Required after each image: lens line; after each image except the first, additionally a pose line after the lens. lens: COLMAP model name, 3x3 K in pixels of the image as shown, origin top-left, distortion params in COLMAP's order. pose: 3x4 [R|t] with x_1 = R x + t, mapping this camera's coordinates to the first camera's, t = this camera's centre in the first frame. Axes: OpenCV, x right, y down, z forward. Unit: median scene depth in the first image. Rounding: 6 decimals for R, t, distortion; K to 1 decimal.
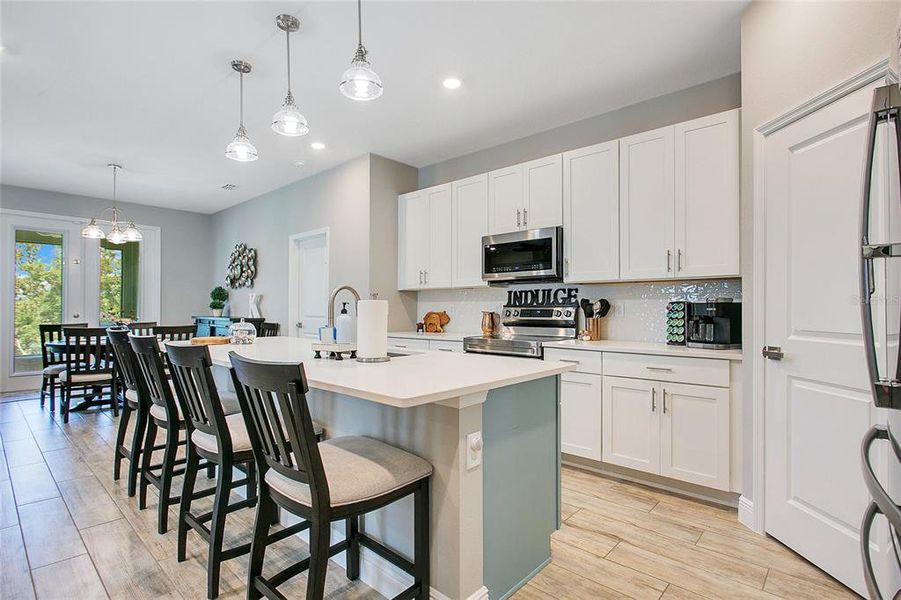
lens RADIAL K [[448.8, 0, 445.9], [0, 448.8, 299.6], [0, 0, 1]] dist [-0.023356, -0.000113]
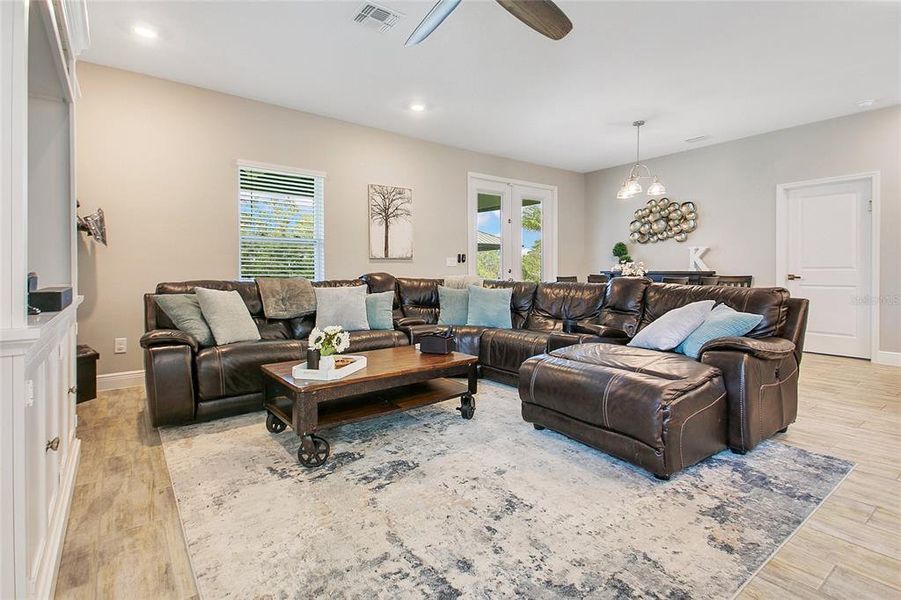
lens RADIAL K [[440.5, 0, 452.4], [0, 440.5, 270.1], [0, 0, 1]] dist [0.030843, -0.000450]
pose [[0.985744, -0.007864, -0.168069, -0.812879], [0.010731, 0.999812, 0.016157, 0.016269], [0.167910, -0.017730, 0.985643, -0.088543]]
